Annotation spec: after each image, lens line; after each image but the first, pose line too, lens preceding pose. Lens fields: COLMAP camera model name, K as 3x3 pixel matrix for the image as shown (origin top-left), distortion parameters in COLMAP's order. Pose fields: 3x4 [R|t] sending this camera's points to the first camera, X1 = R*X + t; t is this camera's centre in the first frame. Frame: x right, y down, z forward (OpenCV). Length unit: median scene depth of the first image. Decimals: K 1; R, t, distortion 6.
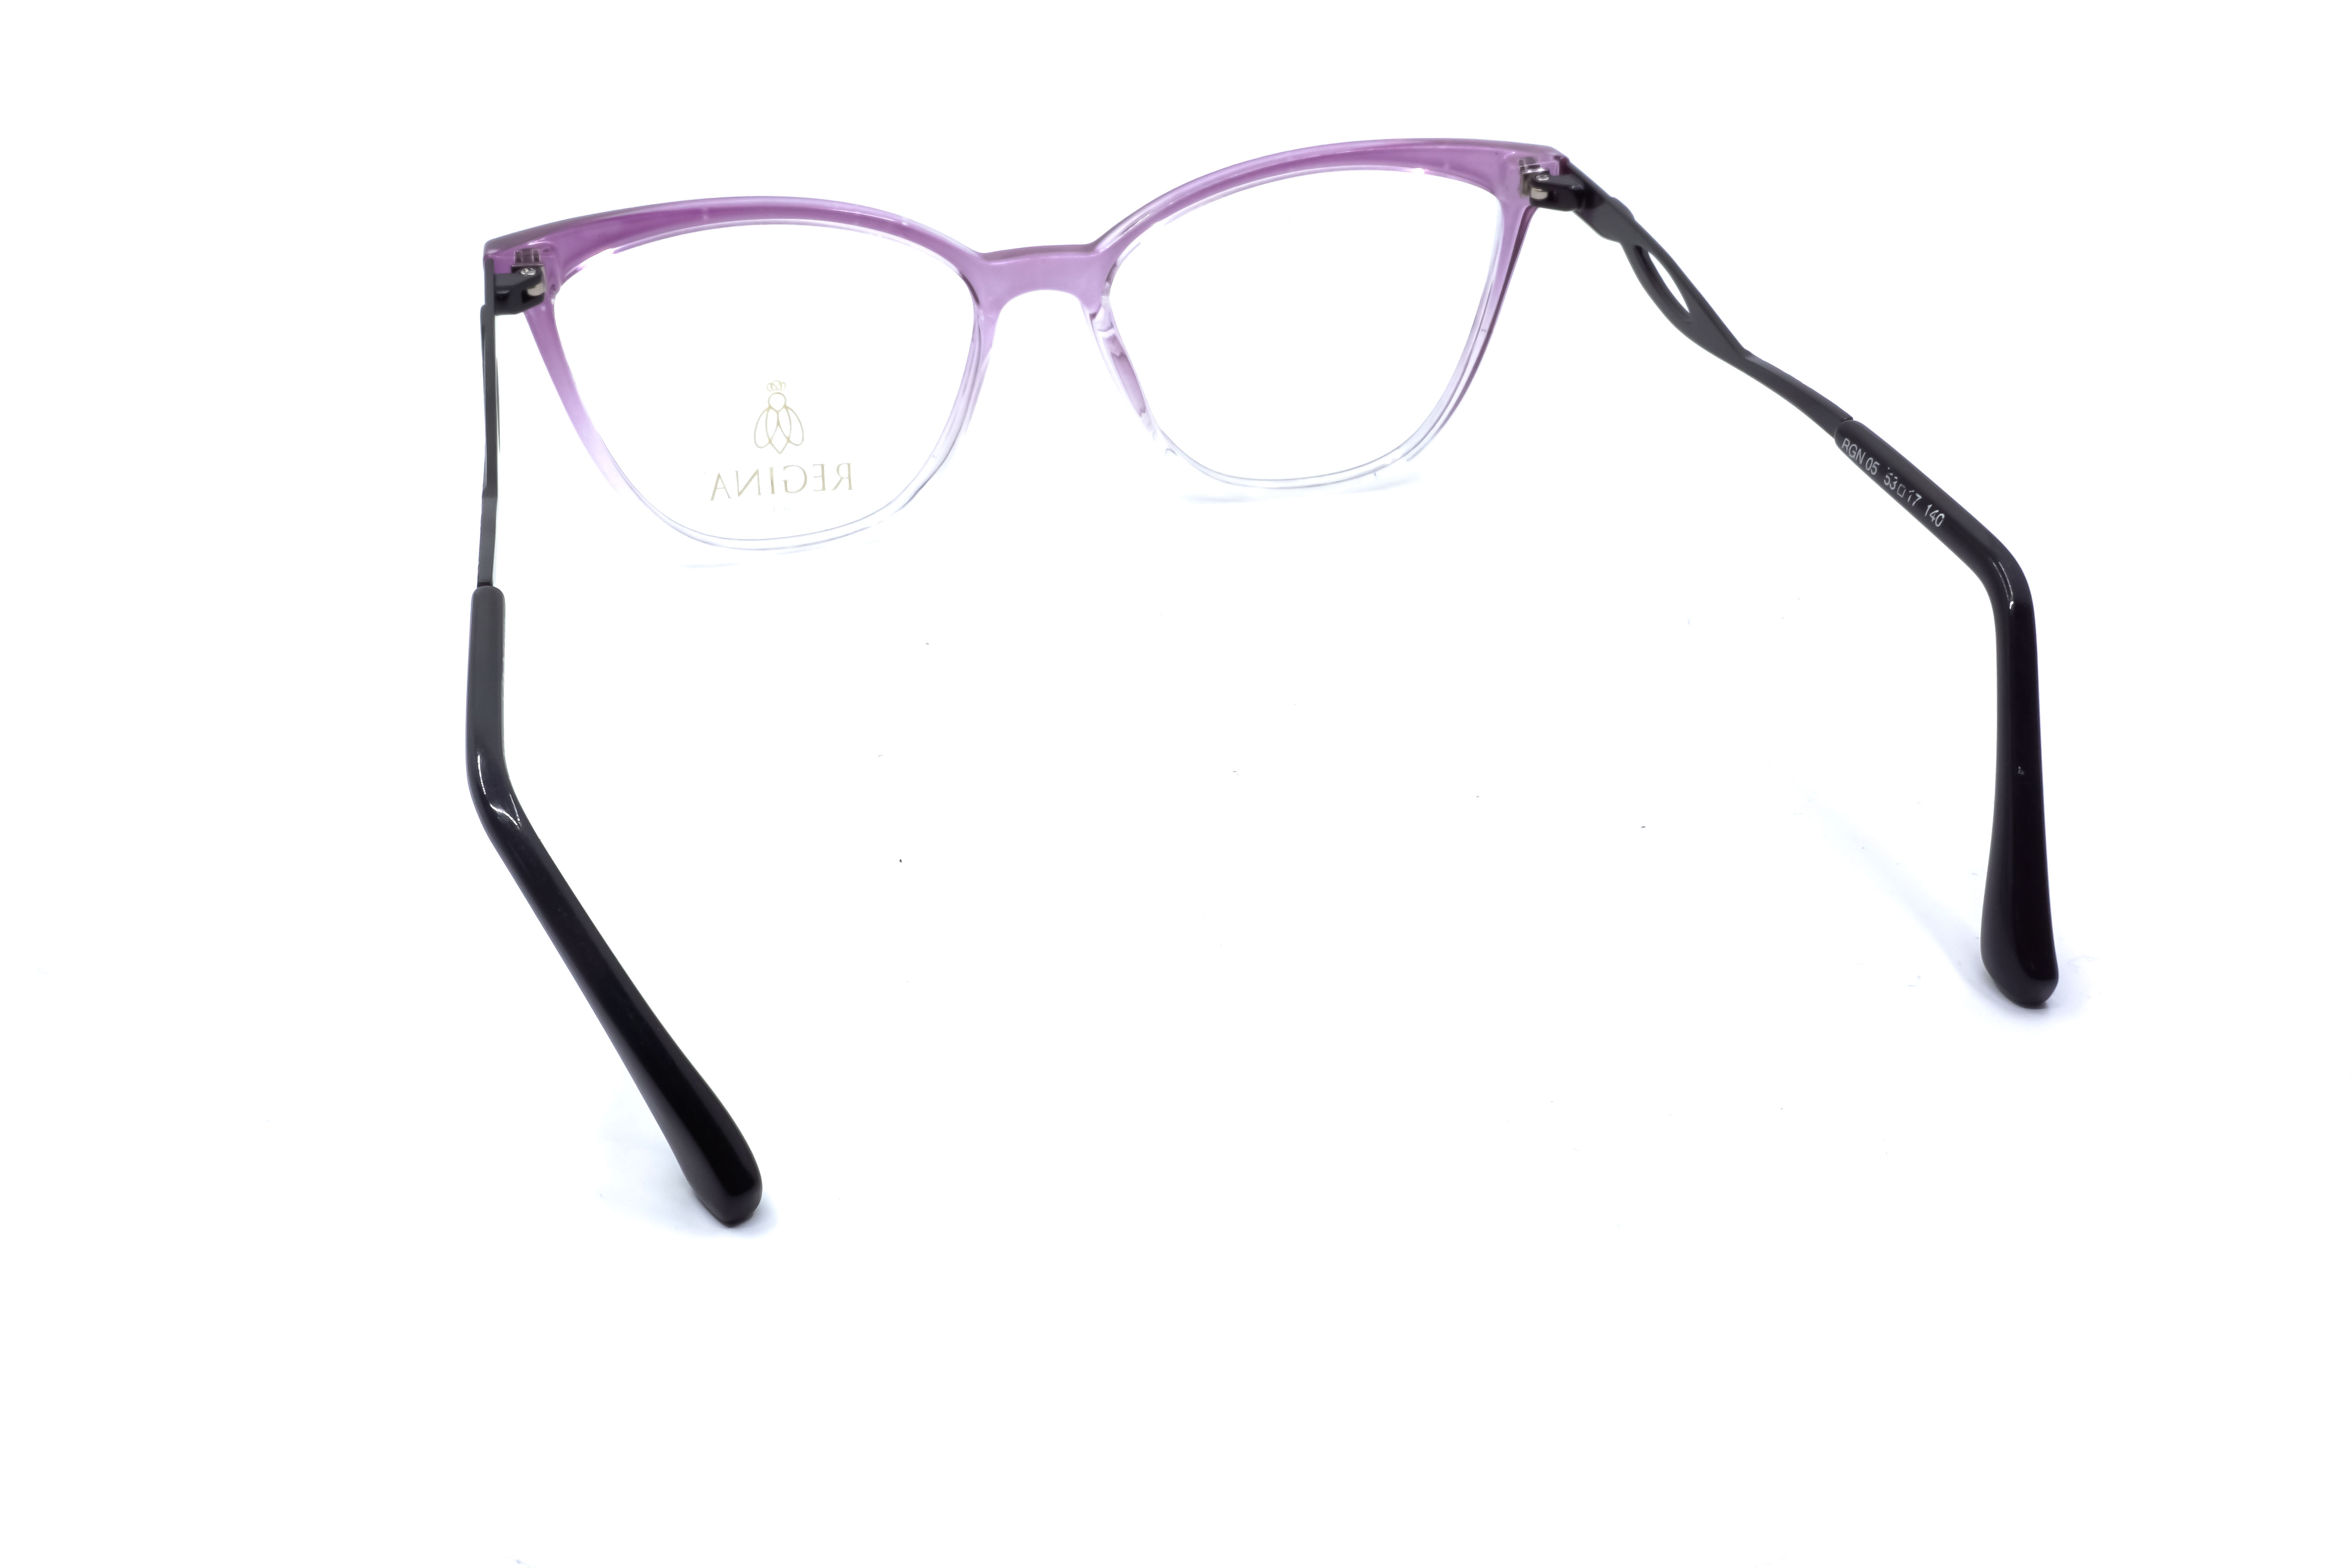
lens RADIAL K [[2304.8, 0, 1176.0], [0, 2304.8, 784.0], [0, 0, 1]] dist [-0.009047, 0.001333]
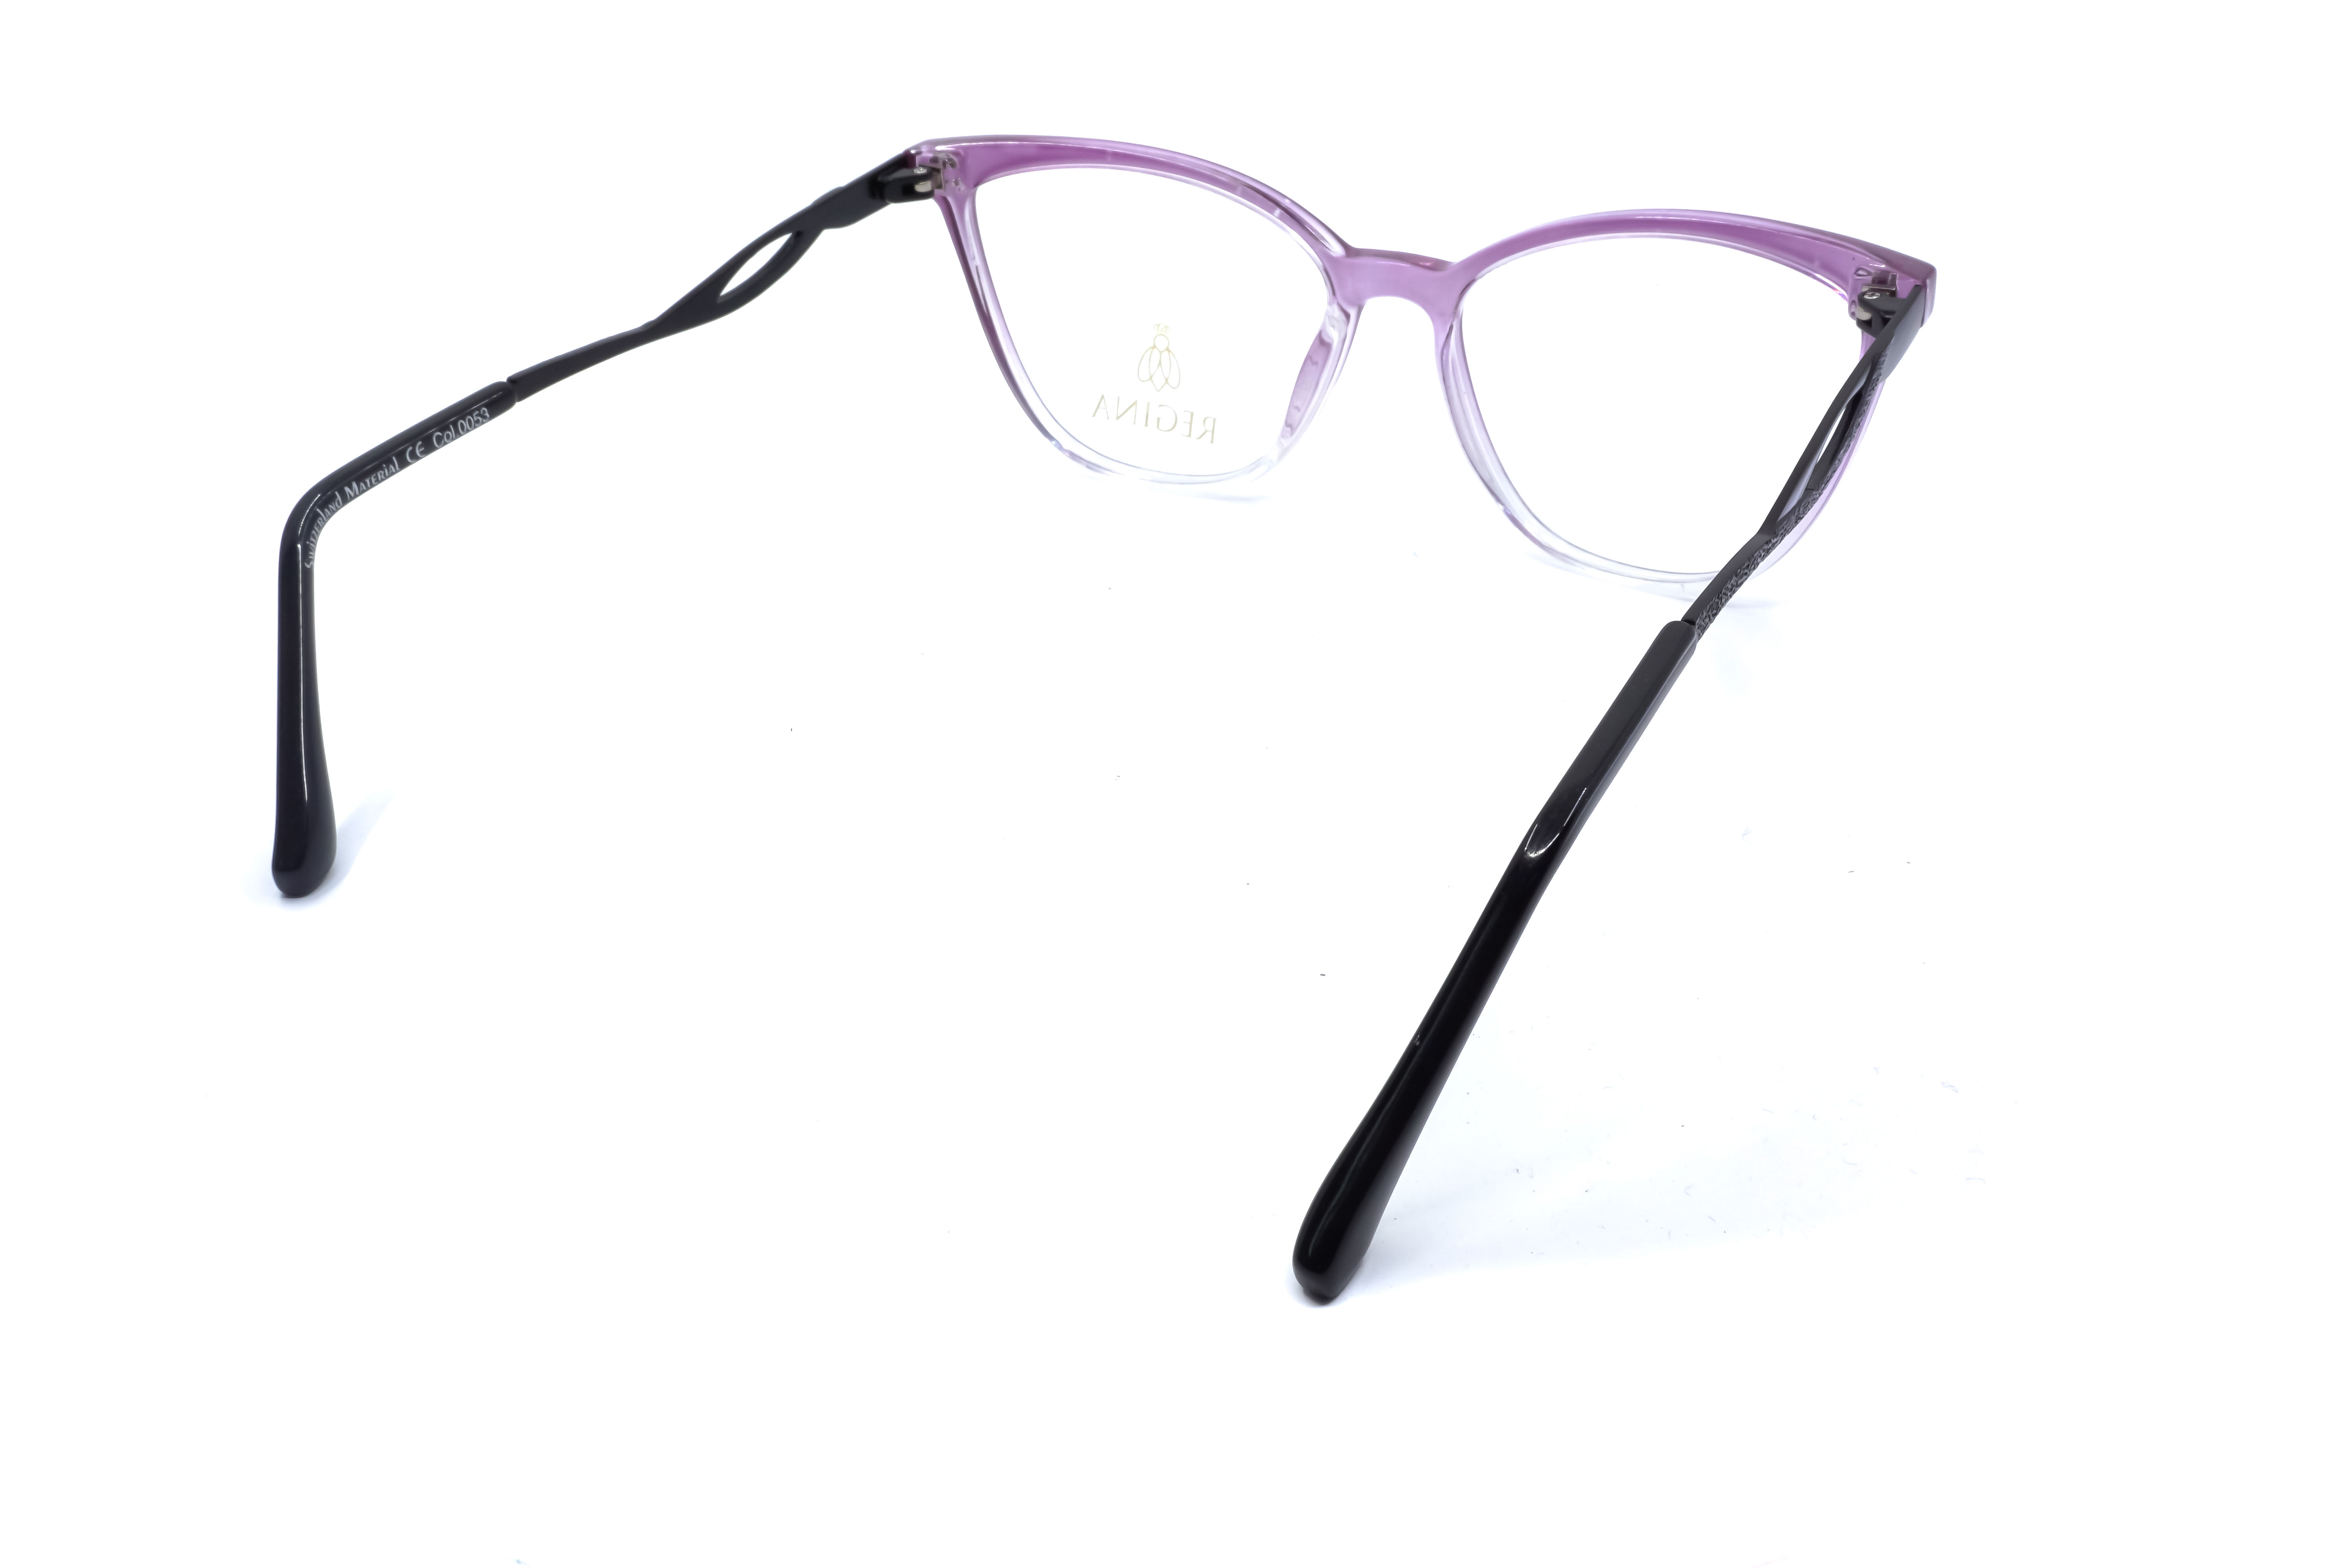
lens RADIAL K [[2304.8, 0, 1176.0], [0, 2304.8, 784.0], [0, 0, 1]] dist [-0.009047, 0.001333]
pose [[0.704036, 0.348361, -0.618852, 0.558477], [-0.339670, 0.930462, 0.137347, -0.124955], [0.623665, 0.113508, 0.773407, 0.206827]]
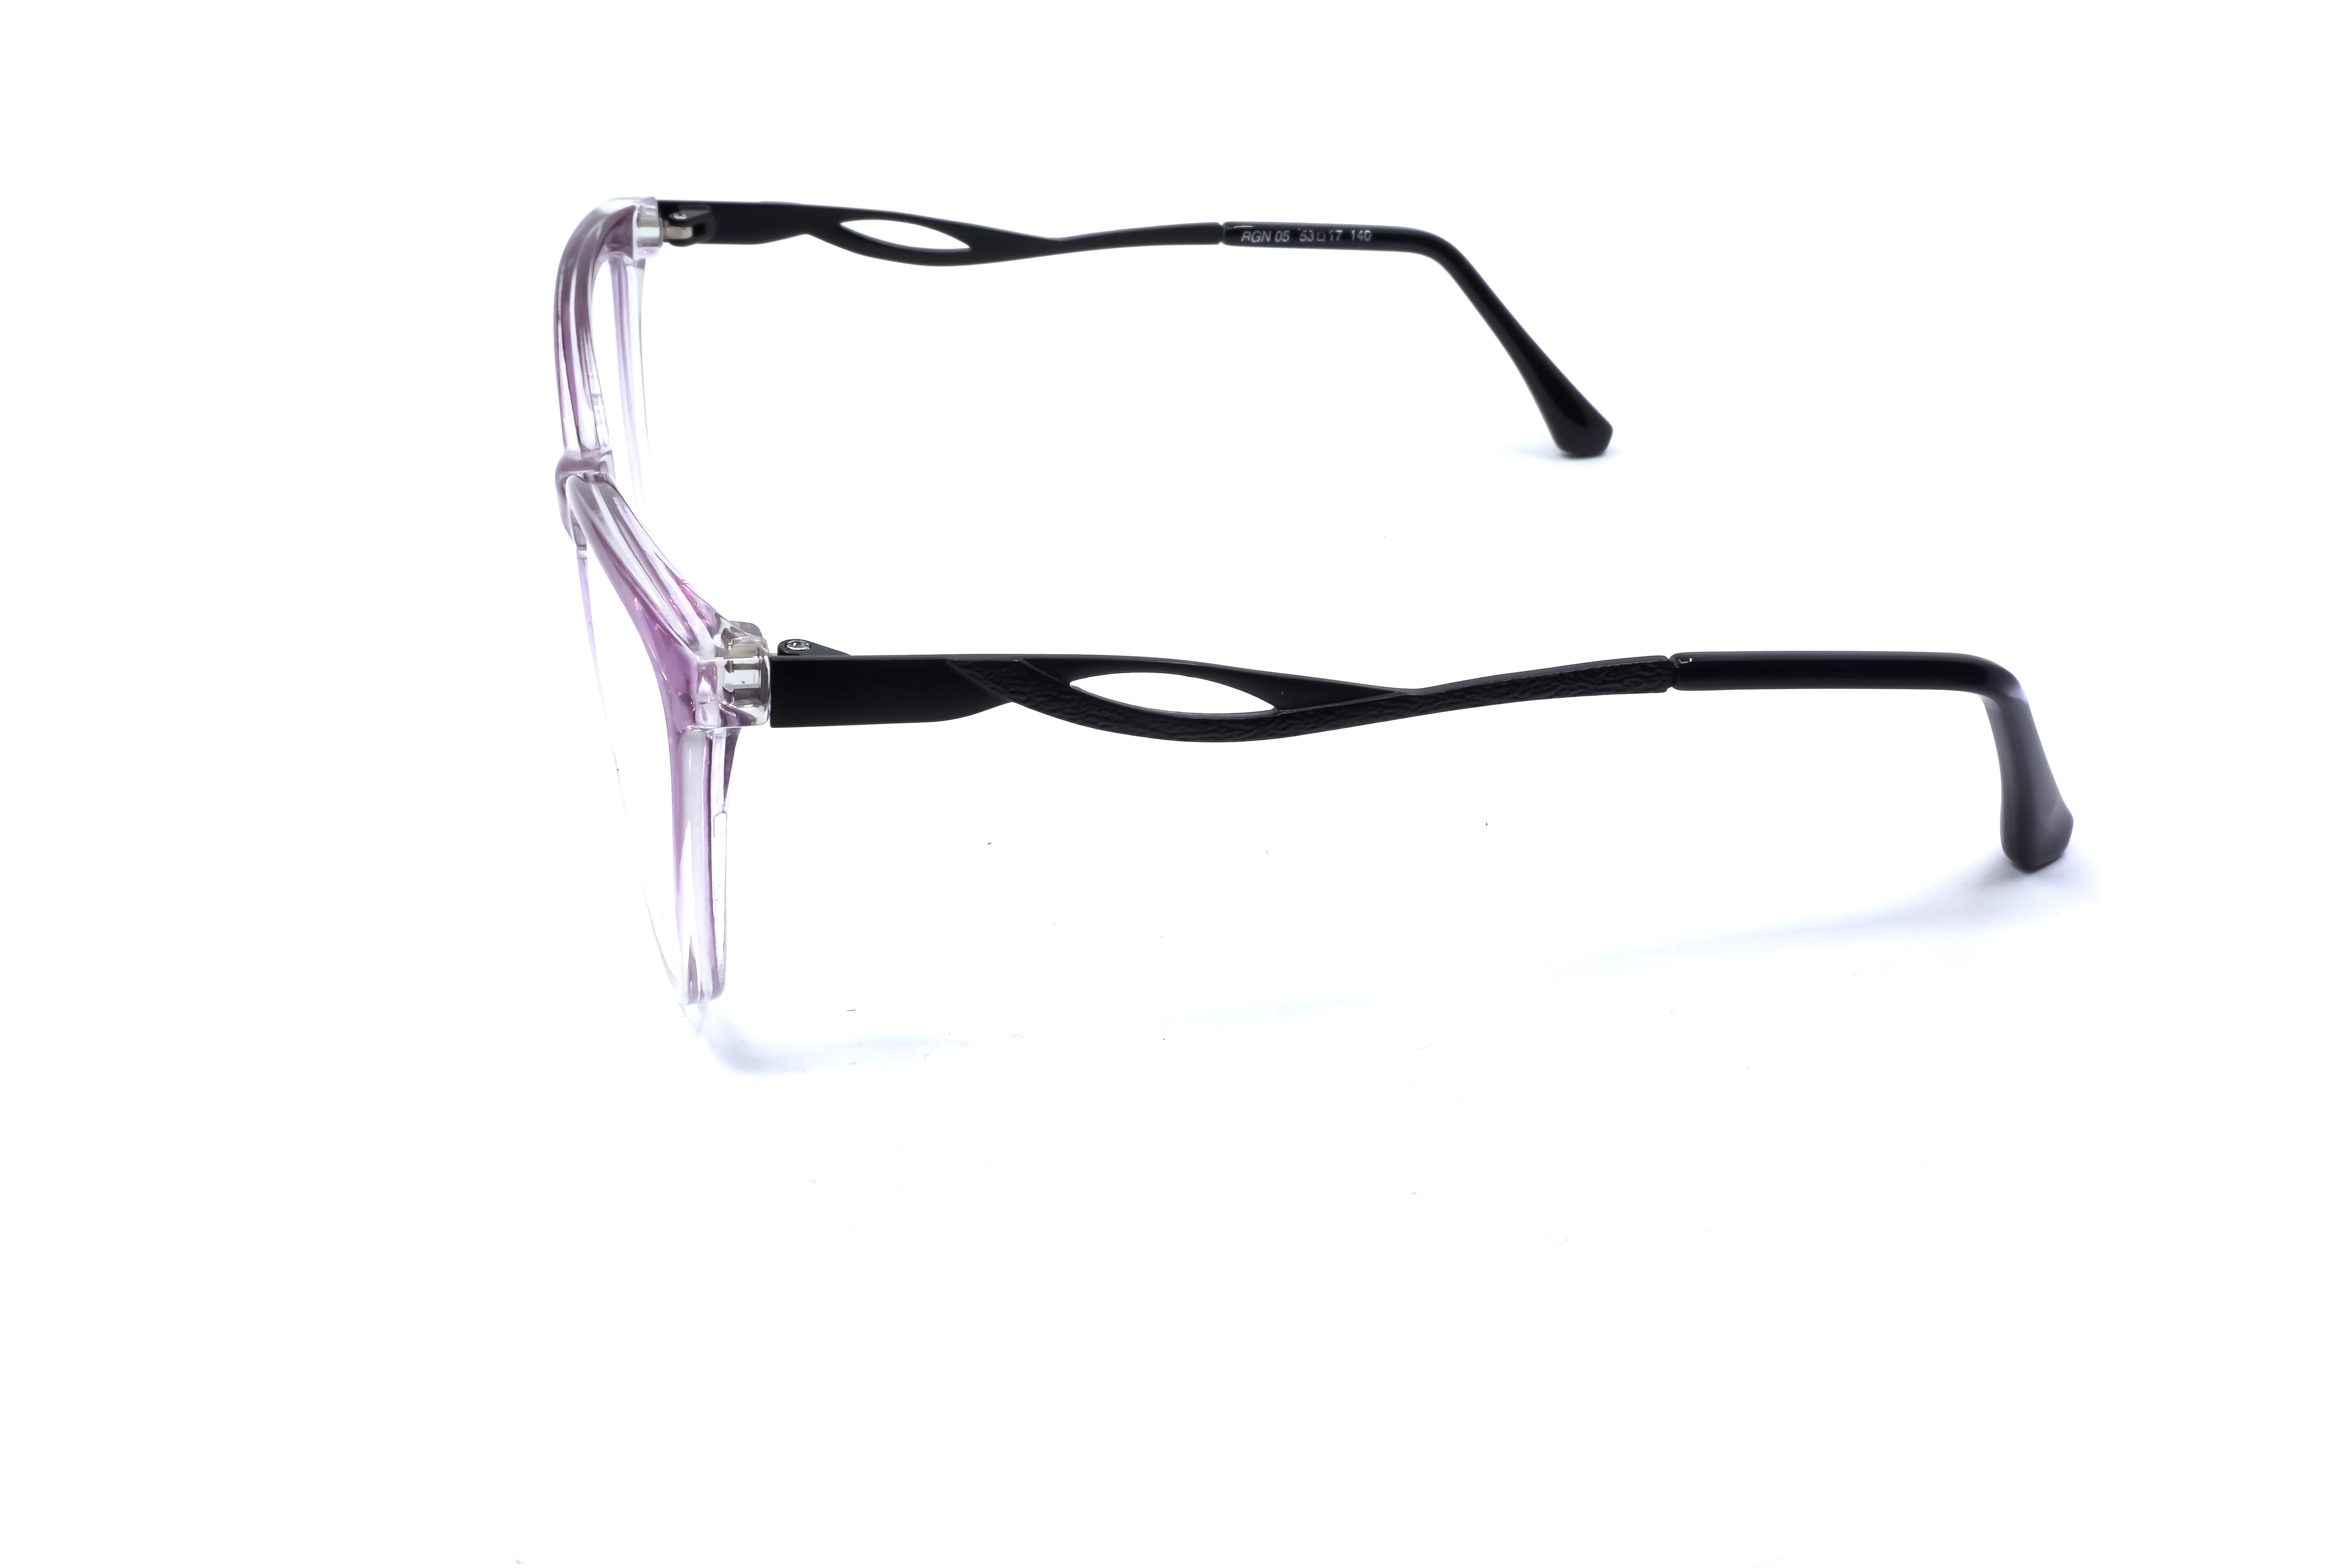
lens RADIAL K [[2304.8, 0, 1176.0], [0, 2304.8, 784.0], [0, 0, 1]] dist [-0.009047, 0.001333]
pose [[0.009260, -0.481570, 0.876359, -0.807745], [0.493361, 0.764501, 0.414890, -0.378873], [-0.869775, 0.428520, 0.244667, 0.675755]]
